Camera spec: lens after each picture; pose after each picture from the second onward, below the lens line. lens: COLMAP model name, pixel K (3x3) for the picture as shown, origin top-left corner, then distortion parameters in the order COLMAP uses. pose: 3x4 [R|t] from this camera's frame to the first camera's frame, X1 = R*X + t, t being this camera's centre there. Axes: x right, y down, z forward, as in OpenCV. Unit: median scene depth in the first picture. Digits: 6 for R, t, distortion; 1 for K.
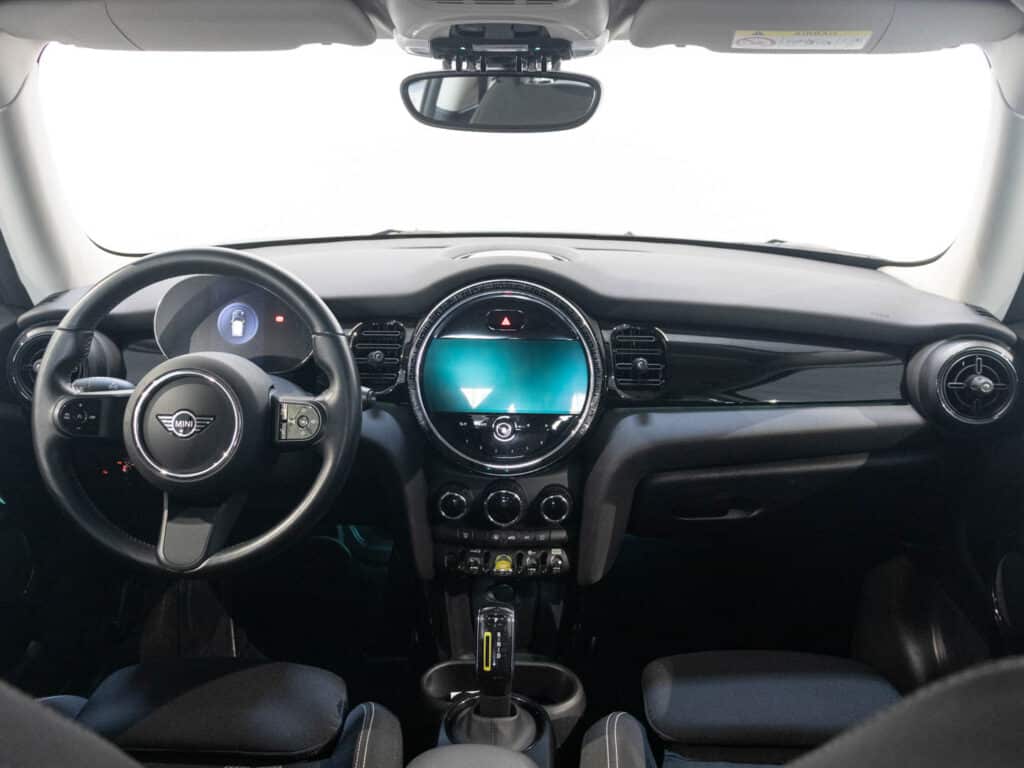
lens RADIAL K [[907.1, 0, 512.0], [0, 907.1, 384.0], [0, 0, 1]] dist [0.001756, -0.010228]
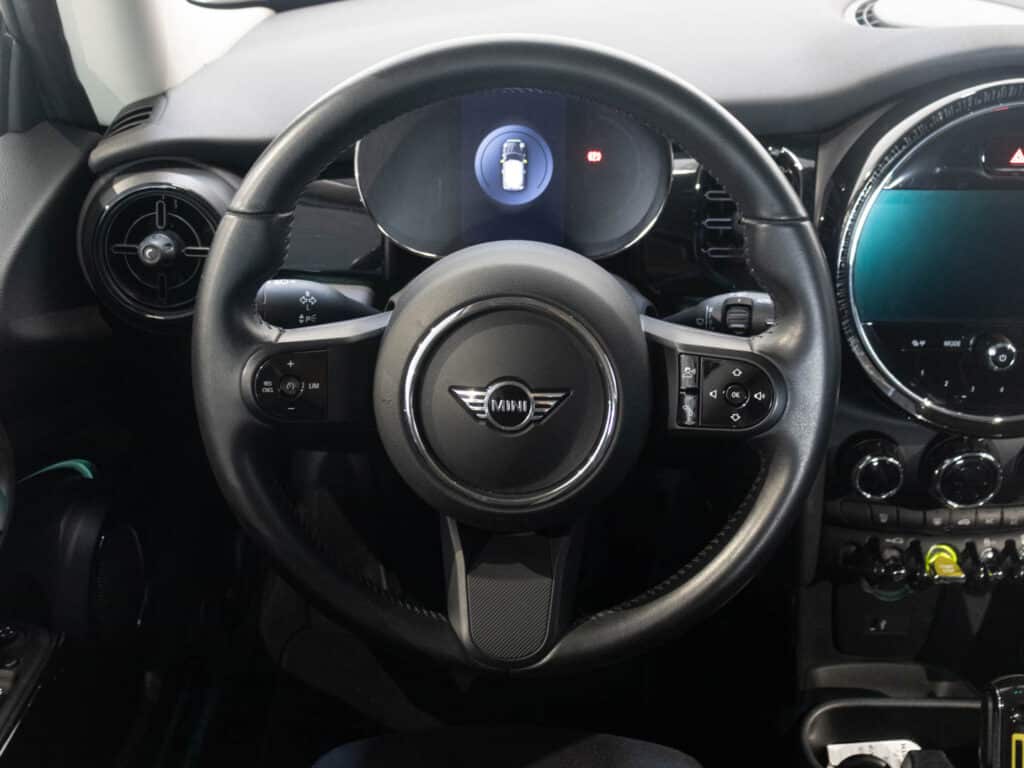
lens RADIAL K [[1130.1, 0, 512.0], [0, 1130.1, 384.0], [0, 0, 1]] dist [0.008164, -0.236396]
pose [[0.999894, -0.014262, 0.003067, -0.352215], [0.013063, 0.968931, 0.246986, -0.121622], [-0.006494, -0.246920, 0.969014, 0.376696]]
